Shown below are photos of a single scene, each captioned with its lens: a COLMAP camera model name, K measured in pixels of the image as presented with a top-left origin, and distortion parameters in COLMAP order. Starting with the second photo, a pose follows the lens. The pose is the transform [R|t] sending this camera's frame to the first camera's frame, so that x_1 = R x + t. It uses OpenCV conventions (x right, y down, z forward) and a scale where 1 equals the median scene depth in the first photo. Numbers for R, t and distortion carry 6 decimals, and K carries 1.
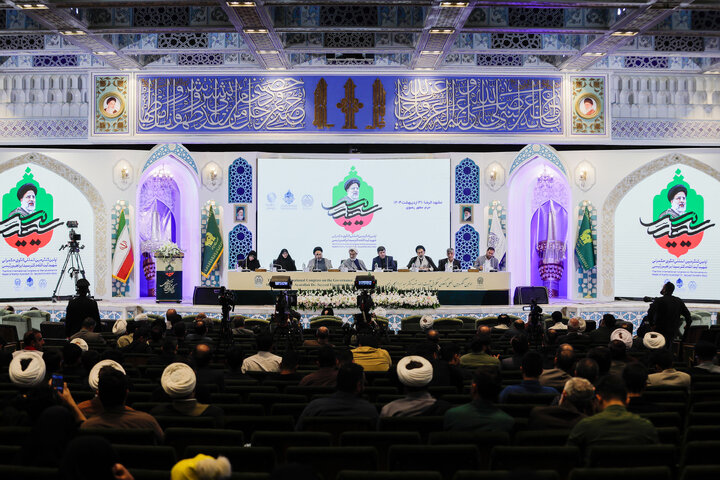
lens RADIAL K [[1472.4, 0, 359.7], [0, 1472.4, 253.3], [0, 0, 1]] dist [-0.352573, 0.023560]
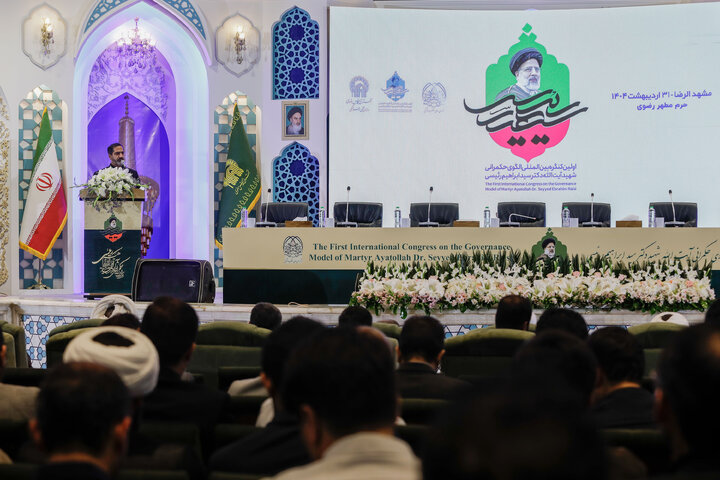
lens RADIAL K [[1573.8, 0, 360.0], [0, 1573.8, 240.0], [0, 0, 1]] dist [-0.306763, 0.168981]
pose [[0.988366, -0.001914, -0.152083, 0.019414], [-0.001003, 0.999817, -0.019097, 0.022663], [0.152091, 0.019028, 0.988183, 0.489111]]
